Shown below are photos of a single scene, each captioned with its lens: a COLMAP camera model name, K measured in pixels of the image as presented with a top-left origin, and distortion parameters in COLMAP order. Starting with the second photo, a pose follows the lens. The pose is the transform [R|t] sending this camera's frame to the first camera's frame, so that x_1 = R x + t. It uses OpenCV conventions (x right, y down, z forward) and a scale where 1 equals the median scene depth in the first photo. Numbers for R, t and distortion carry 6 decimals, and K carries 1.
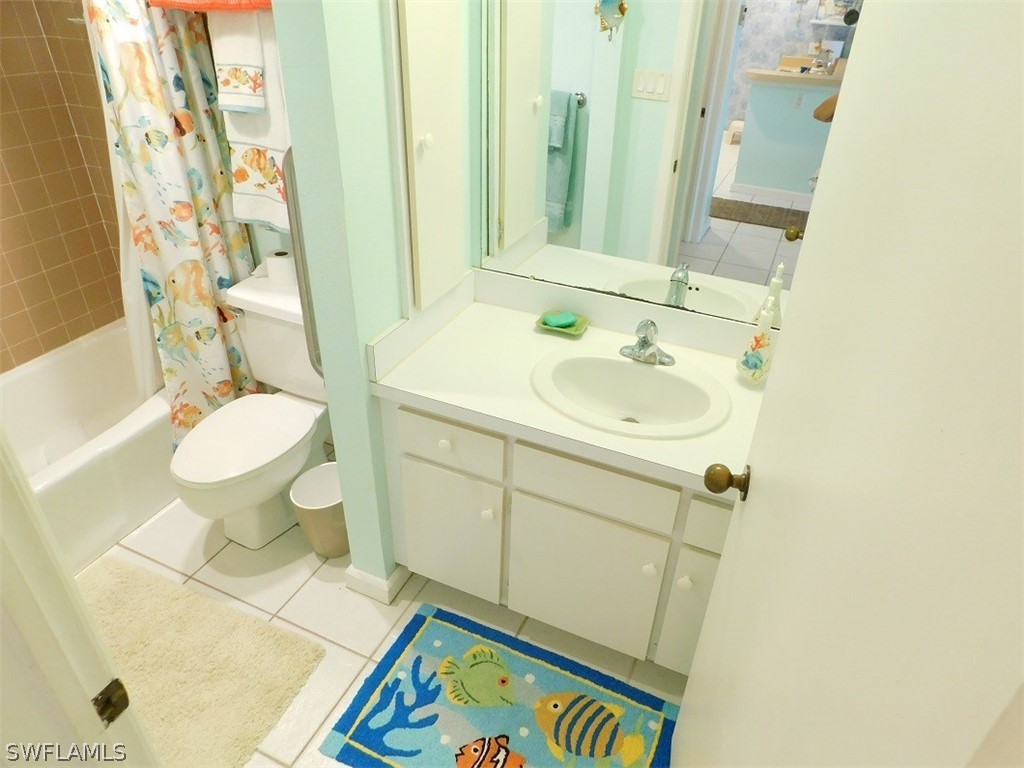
lens RADIAL K [[680.0, 0, 512.5], [0, 680.0, 379.5], [0, 0, 1]] dist [-0.068303, 0.056629]
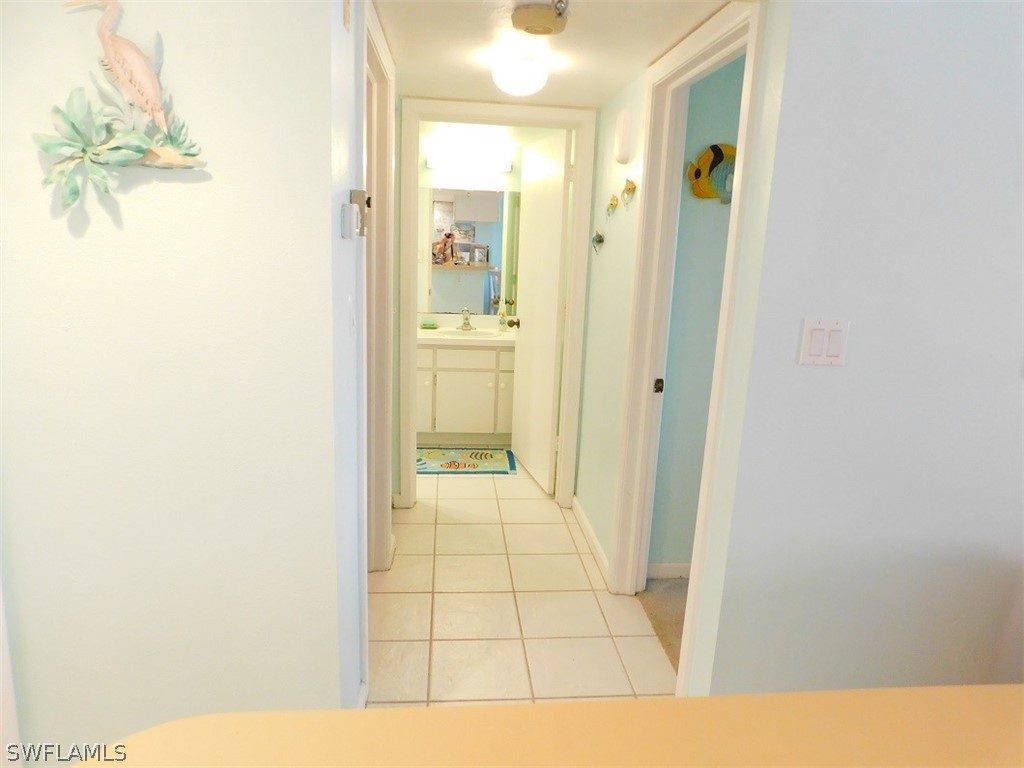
lens RADIAL K [[680.0, 0, 511.9], [0, 680.0, 381.6], [0, 0, 1]] dist [-0.068303, 0.056629]
pose [[0.869450, -0.101924, 0.483392, -0.870850], [0.246588, 0.937413, -0.245869, 0.780588], [-0.428077, 0.332969, 0.840167, -1.153471]]
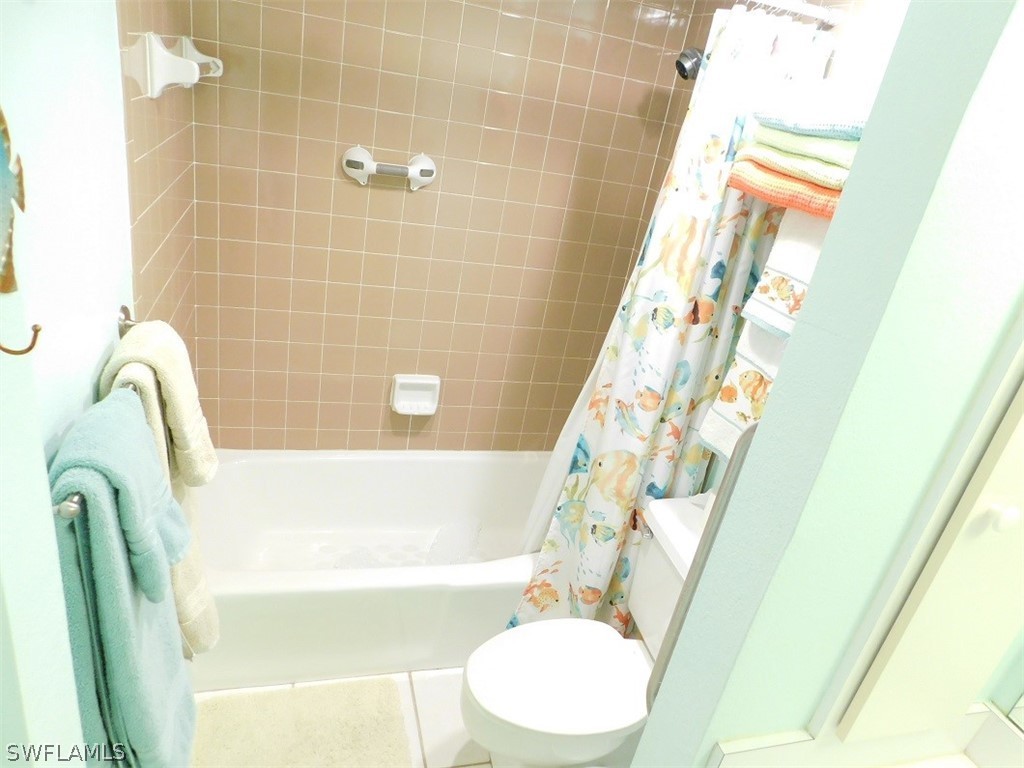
lens RADIAL K [[680.0, 0, 512.0], [0, 680.0, 377.4], [0, 0, 1]] dist [-0.068303, 0.056629]
pose [[0.635649, 0.392785, -0.664582, -0.051767], [-0.536095, 0.844043, -0.013905, -0.177762], [0.555474, 0.365118, 0.747086, 0.271610]]
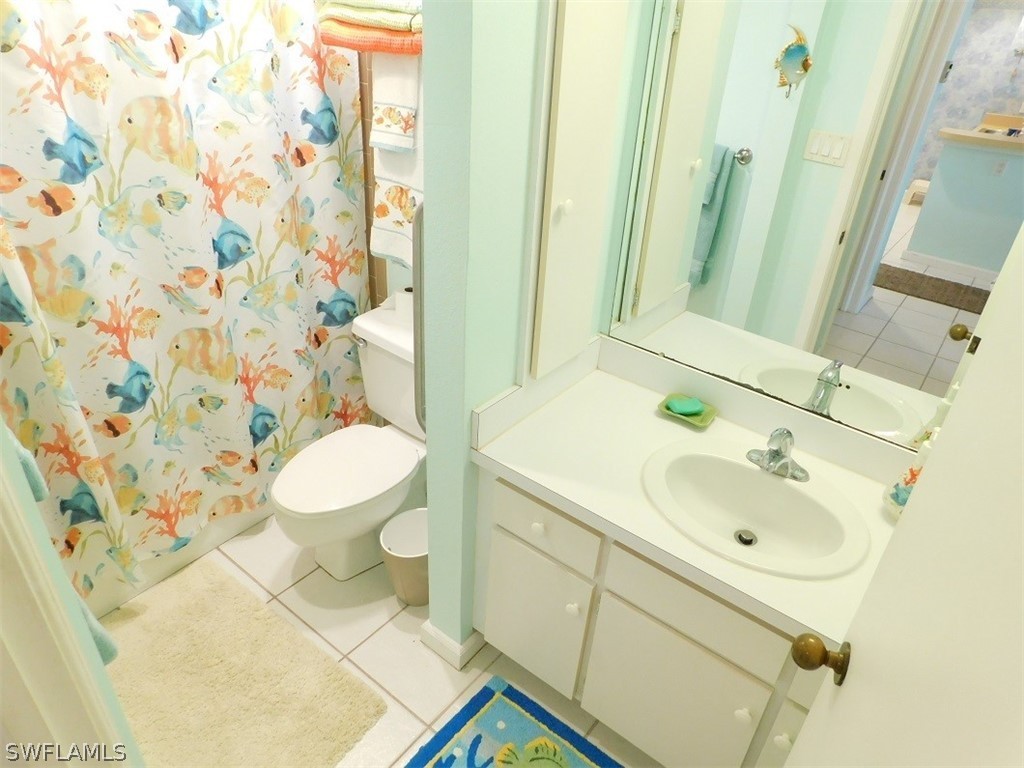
lens RADIAL K [[680.0, 0, 511.8], [0, 680.0, 382.8], [0, 0, 1]] dist [-0.068303, 0.056629]
pose [[0.971659, 0.146409, -0.185587, 0.007213], [-0.151265, 0.988418, -0.012203, -0.069398], [0.181651, 0.039930, 0.982552, 0.058453]]
